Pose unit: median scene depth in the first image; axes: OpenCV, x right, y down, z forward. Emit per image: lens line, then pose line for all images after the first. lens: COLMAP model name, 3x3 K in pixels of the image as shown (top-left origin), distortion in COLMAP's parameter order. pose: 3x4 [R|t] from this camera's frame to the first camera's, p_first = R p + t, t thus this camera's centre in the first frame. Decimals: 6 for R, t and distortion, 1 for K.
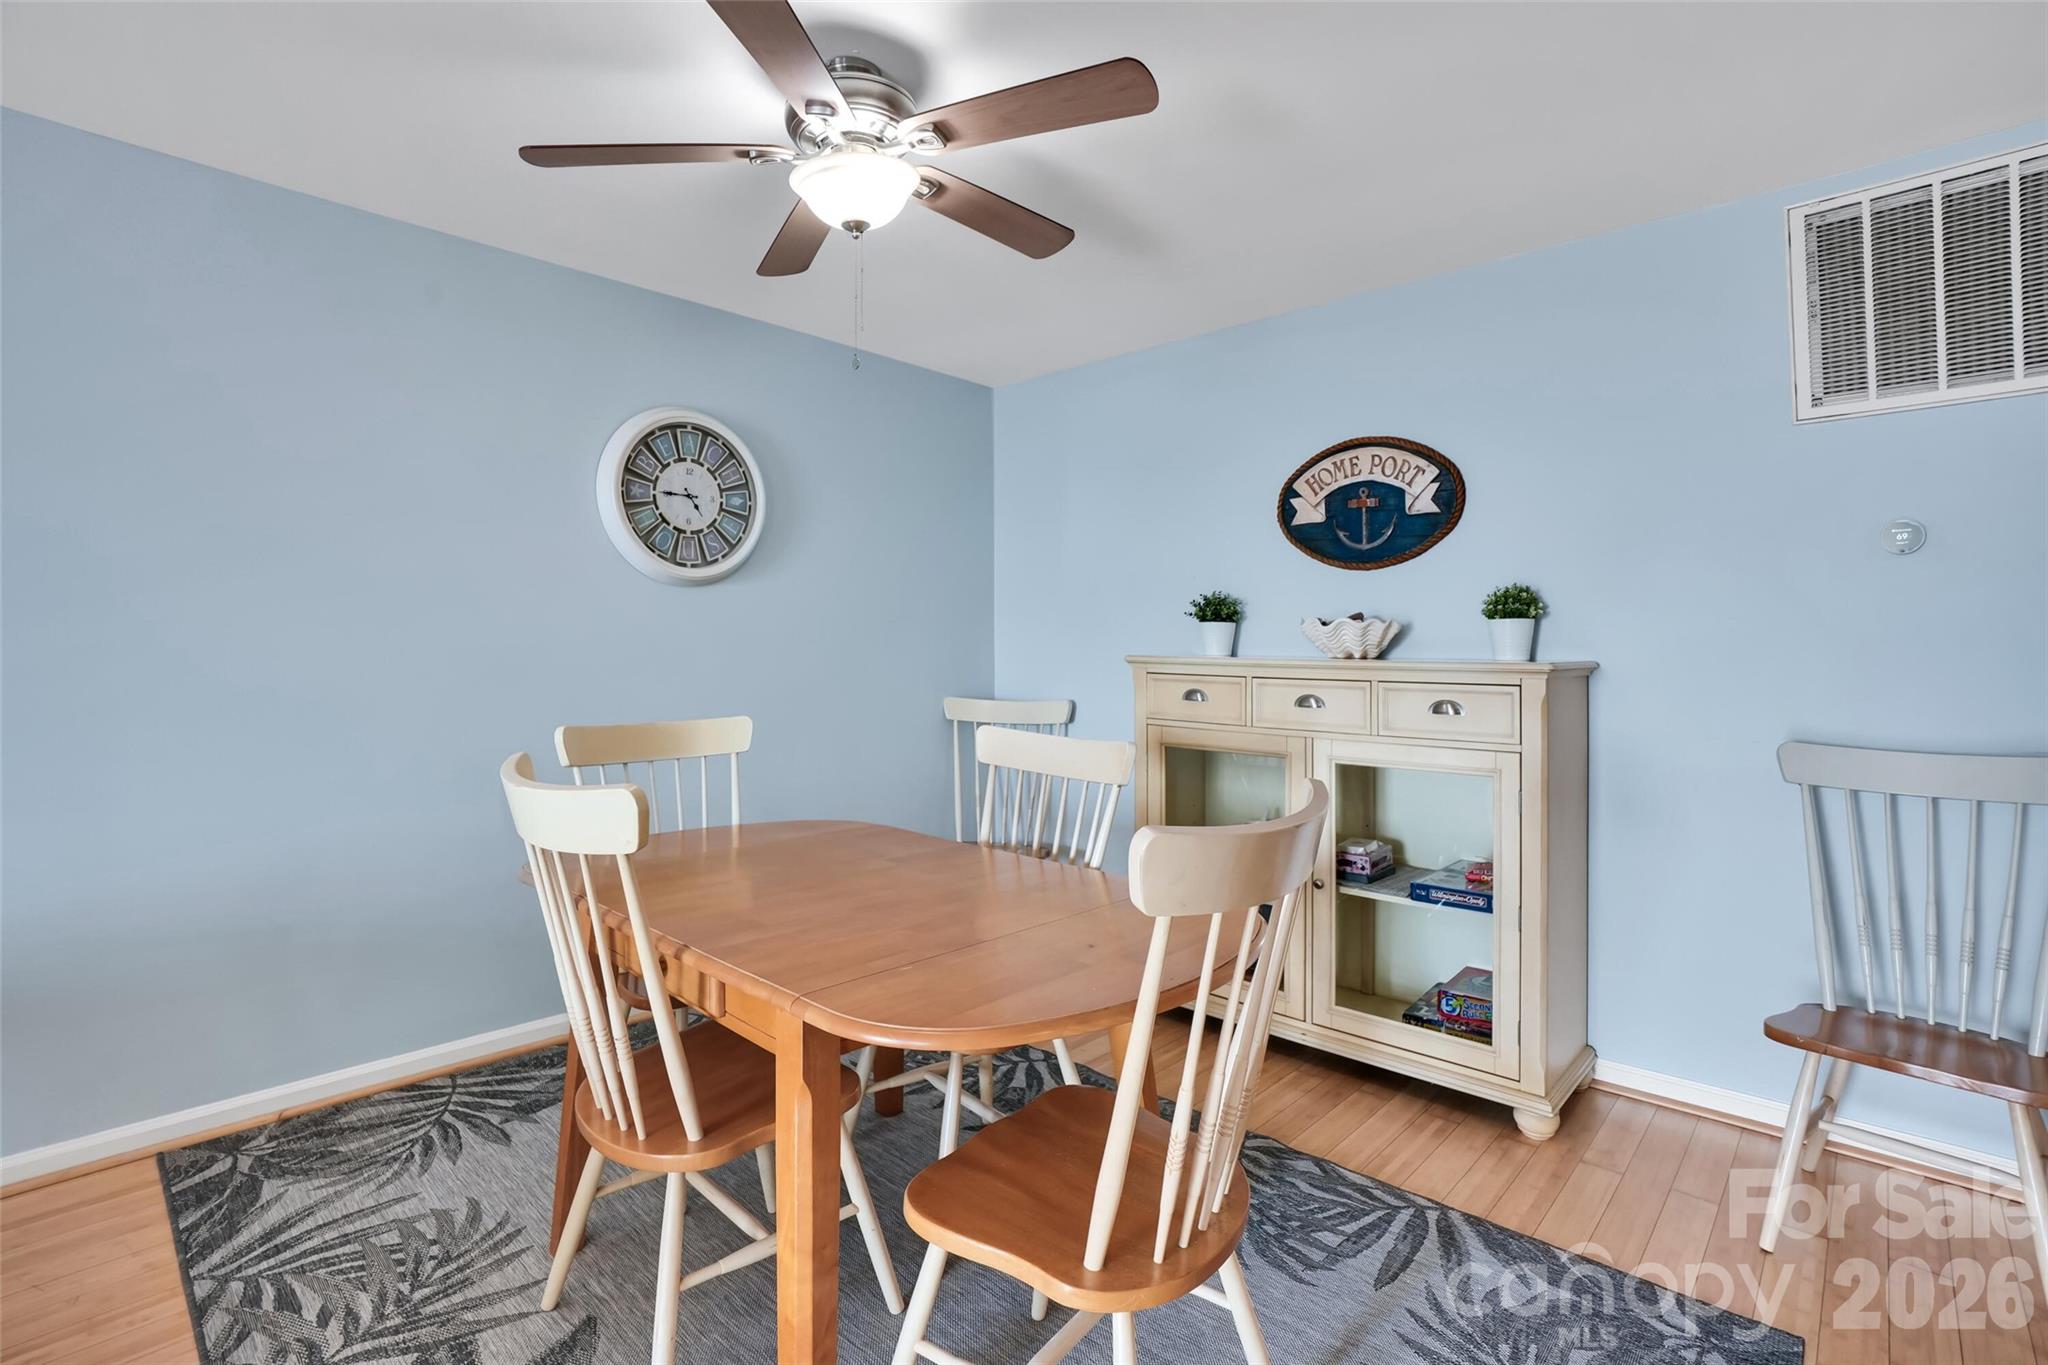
lens RADIAL K [[963.5, 0, 1032.4], [0, 963.5, 622.2], [0, 0, 1]] dist [-0.060897, 0.015412]
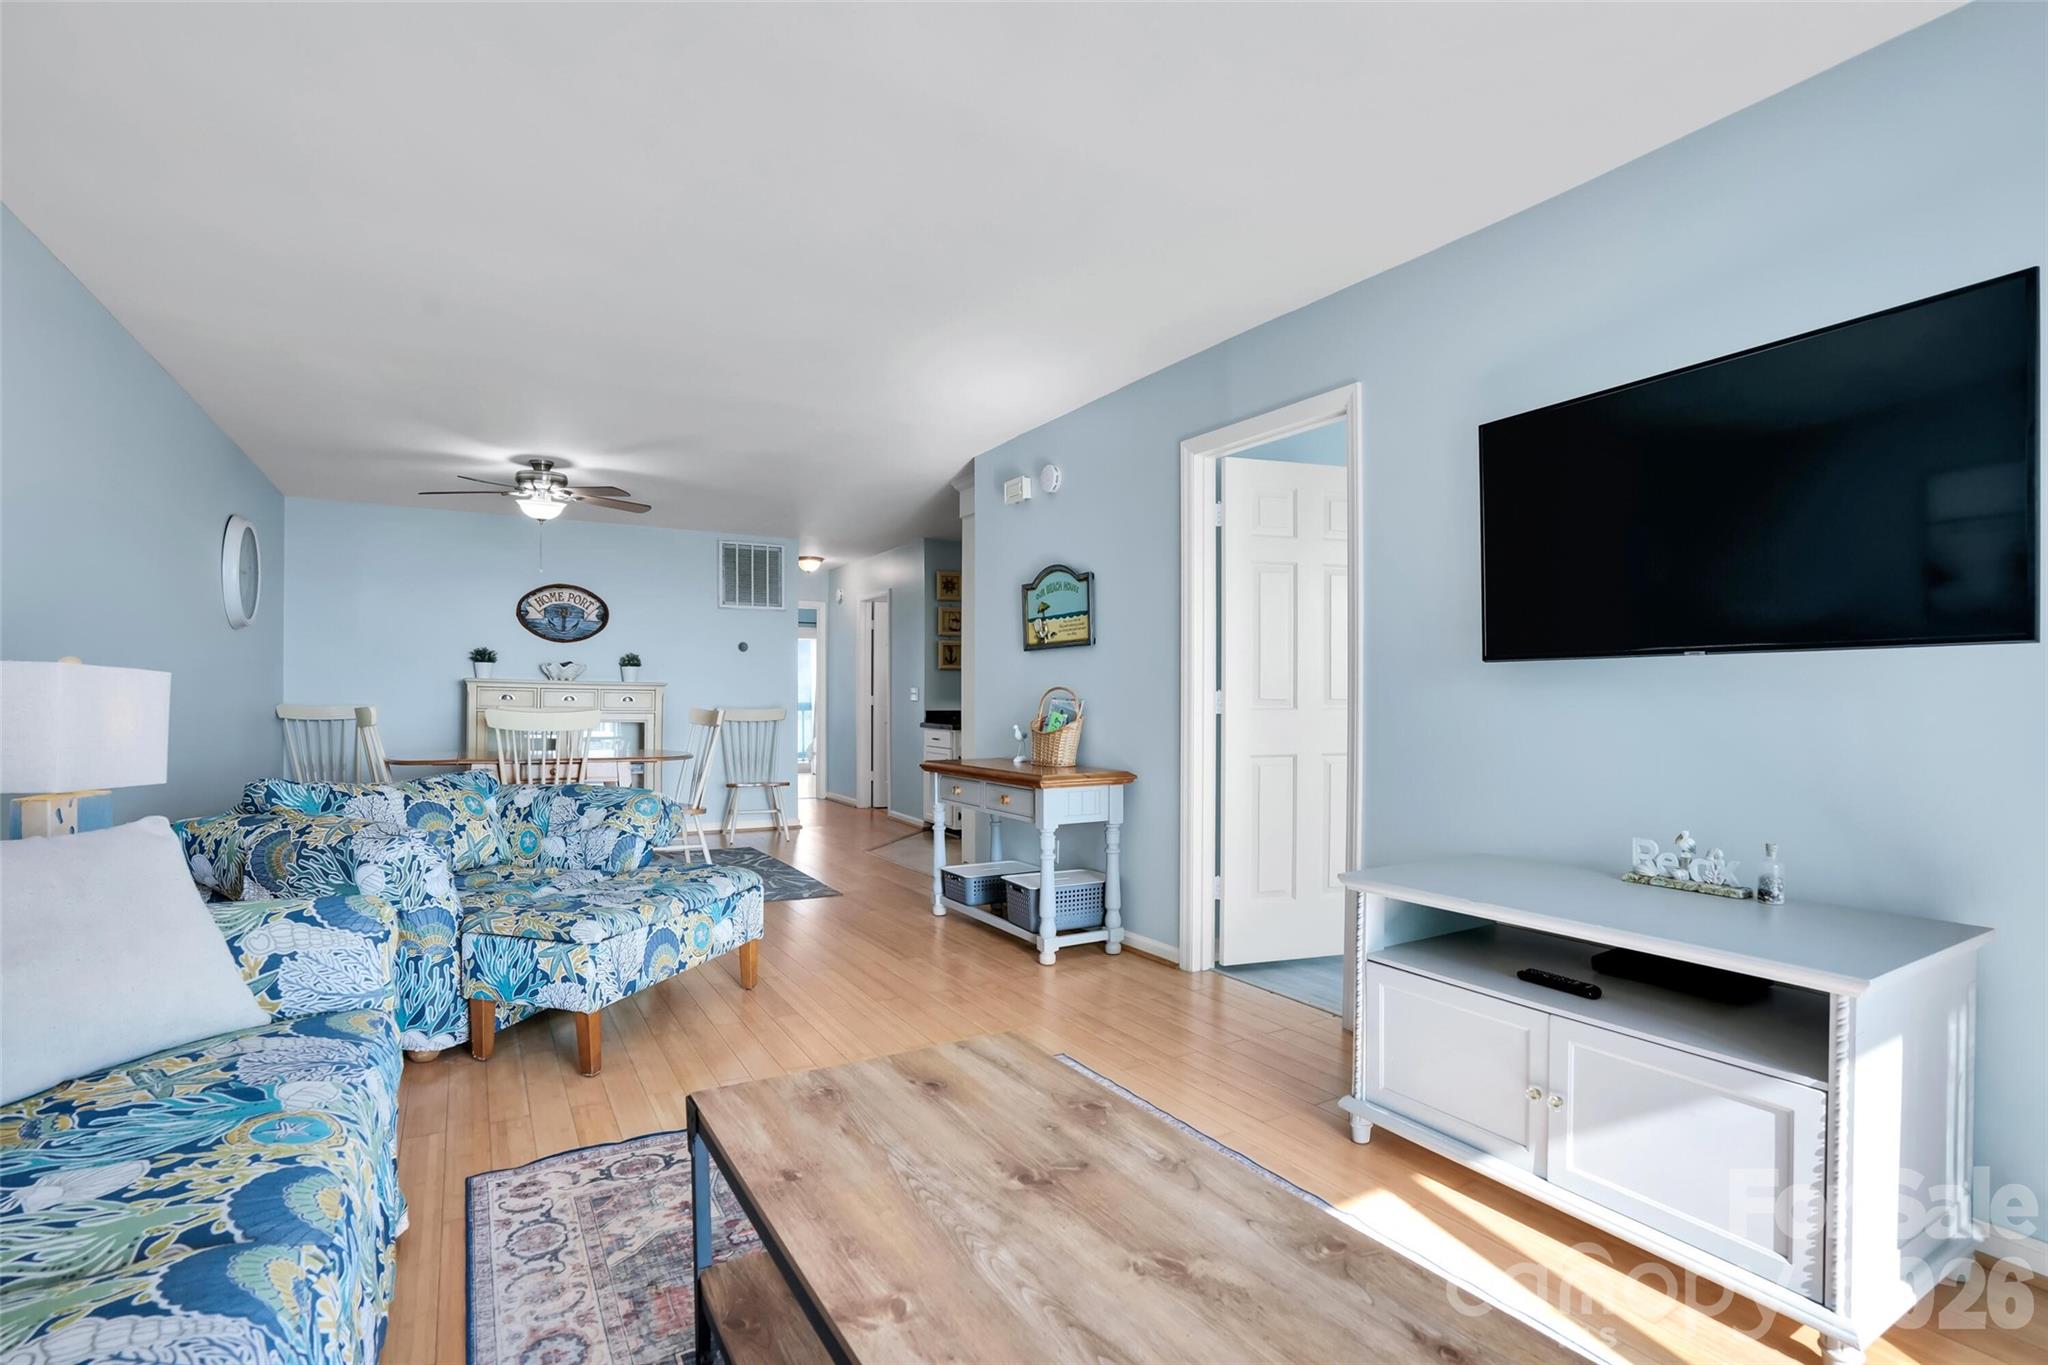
lens RADIAL K [[959.5, 0, 1015.5], [0, 959.5, 688.0], [0, 0, 1]] dist [-0.071568, 0.030927]
pose [[0.284400, 0.008205, 0.958671, -1.535467], [-0.033668, 0.999432, 0.001434, 0.015433], [-0.958114, -0.032685, 0.284514, -0.699159]]
